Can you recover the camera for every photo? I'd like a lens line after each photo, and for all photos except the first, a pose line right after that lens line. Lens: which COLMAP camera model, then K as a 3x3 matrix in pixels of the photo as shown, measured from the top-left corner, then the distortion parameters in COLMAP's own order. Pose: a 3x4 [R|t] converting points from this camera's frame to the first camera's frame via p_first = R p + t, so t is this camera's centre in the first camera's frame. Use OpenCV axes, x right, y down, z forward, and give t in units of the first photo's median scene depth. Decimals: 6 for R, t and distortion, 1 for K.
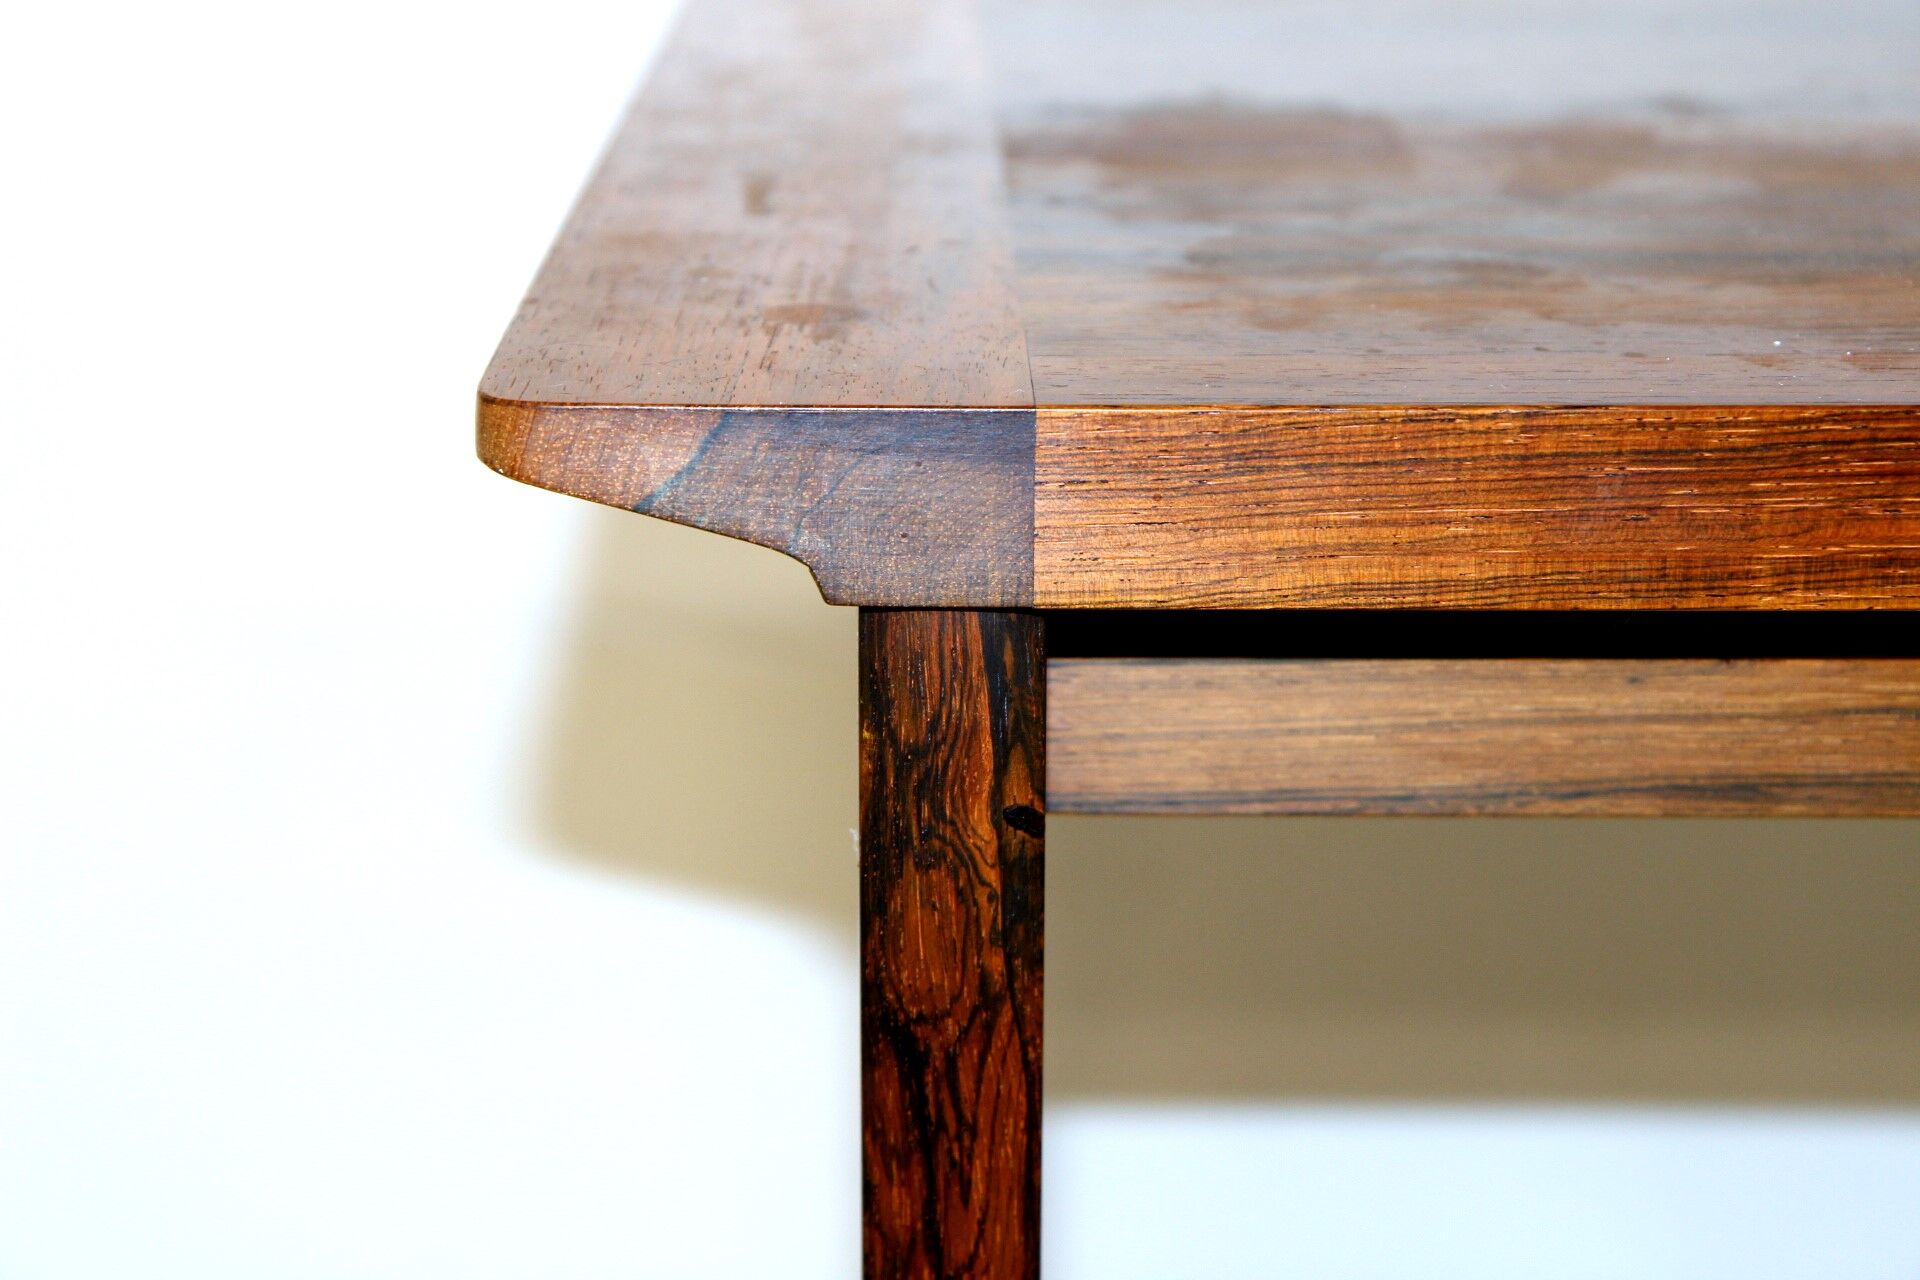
lens RADIAL K [[3172.8, 0, 960.0], [0, 3172.8, 640.0], [0, 0, 1]] dist [0.031077, 0.038893]
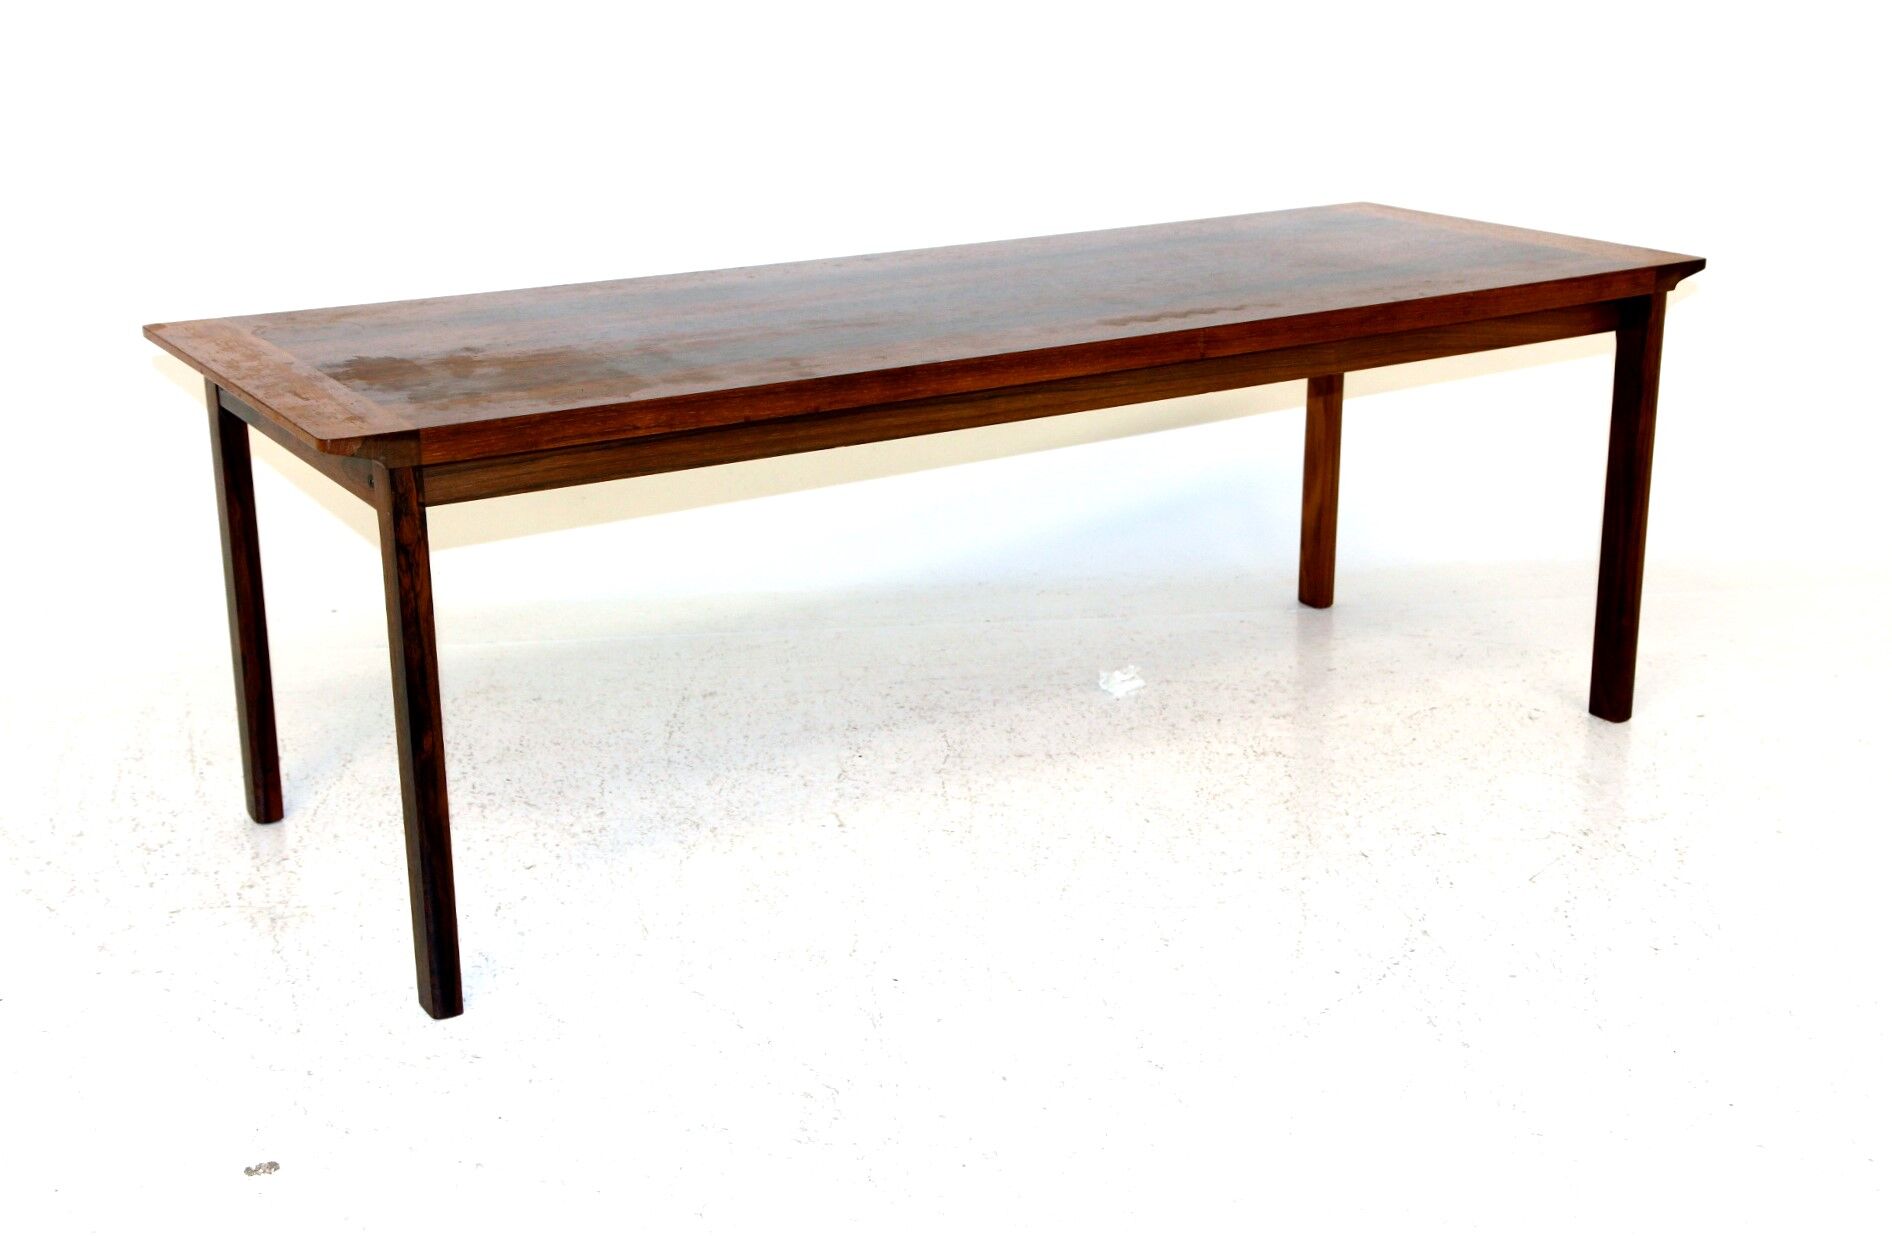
lens RADIAL K [[2519.1, 0, 946.0], [0, 2519.1, 618.0], [0, 0, 1]] dist [0.251510, 0.007254]
pose [[0.871991, -0.163641, 0.461361, -1.268387], [0.166058, 0.985470, 0.035682, 0.245191], [-0.460497, 0.045498, 0.886495, -3.363609]]
